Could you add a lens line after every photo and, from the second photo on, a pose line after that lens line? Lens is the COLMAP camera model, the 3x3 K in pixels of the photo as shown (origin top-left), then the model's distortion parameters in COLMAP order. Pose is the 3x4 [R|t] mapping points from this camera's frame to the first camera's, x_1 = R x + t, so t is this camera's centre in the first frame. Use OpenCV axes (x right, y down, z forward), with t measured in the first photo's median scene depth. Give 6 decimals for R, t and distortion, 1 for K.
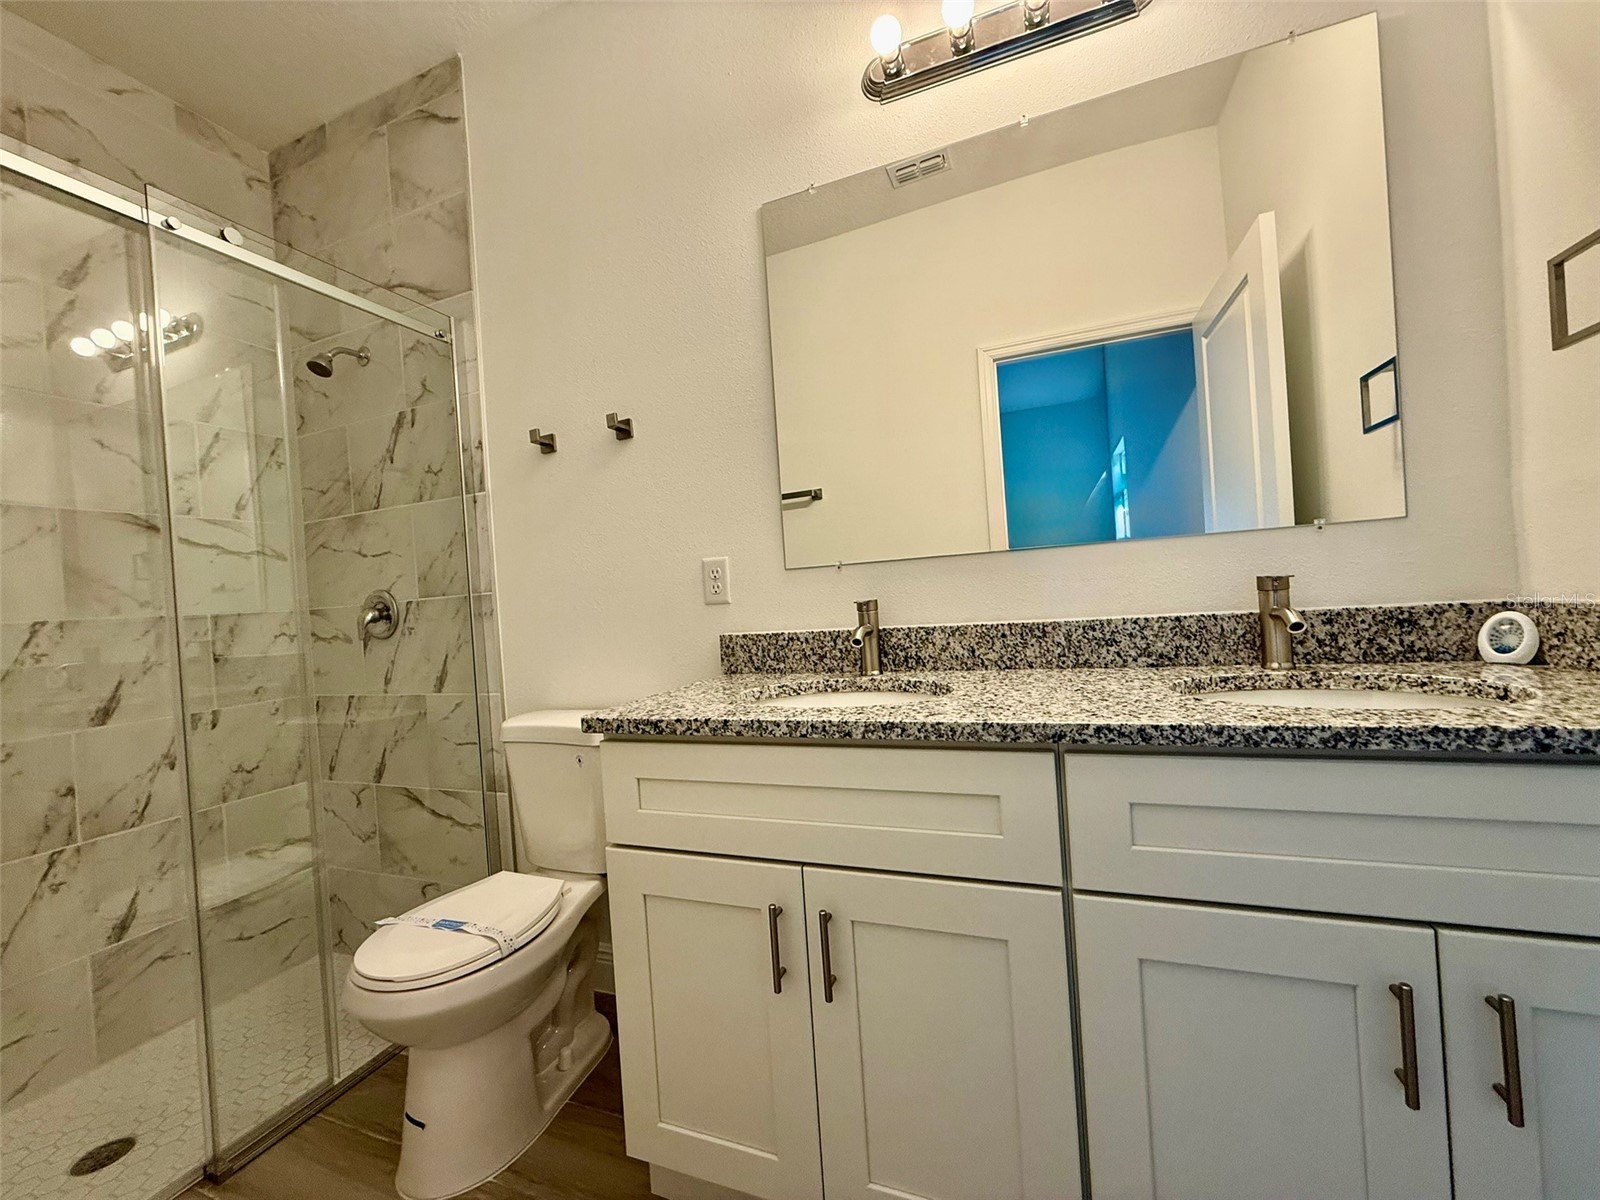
lens RADIAL K [[636.3, 0, 797.9], [0, 636.3, 599.8], [0, 0, 1]] dist [0.000962, -0.000003]
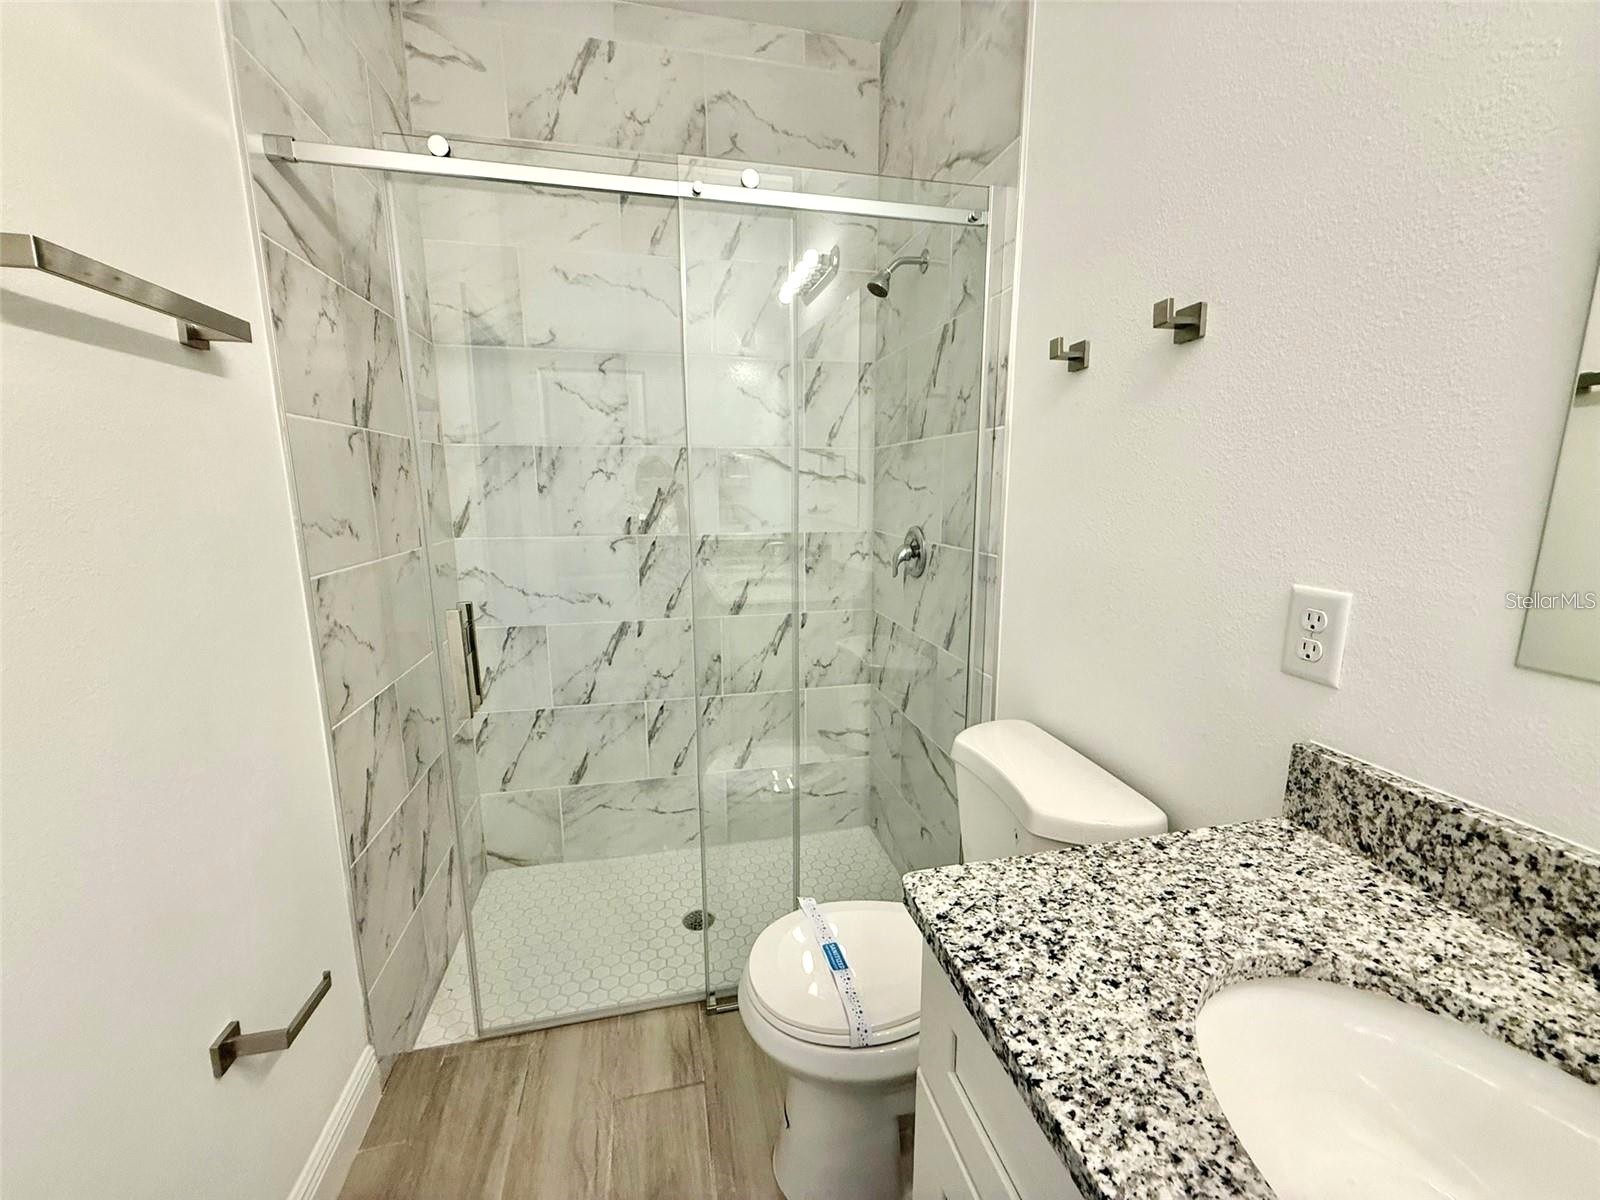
lens RADIAL K [[636.3, 0, 801.6], [0, 636.3, 597.3], [0, 0, 1]] dist [0.000962, -0.000003]
pose [[0.565678, 0.211568, -0.797024, 0.030141], [-0.037739, 0.972157, 0.231272, -0.136613], [0.823762, -0.100747, 0.557912, 0.343860]]
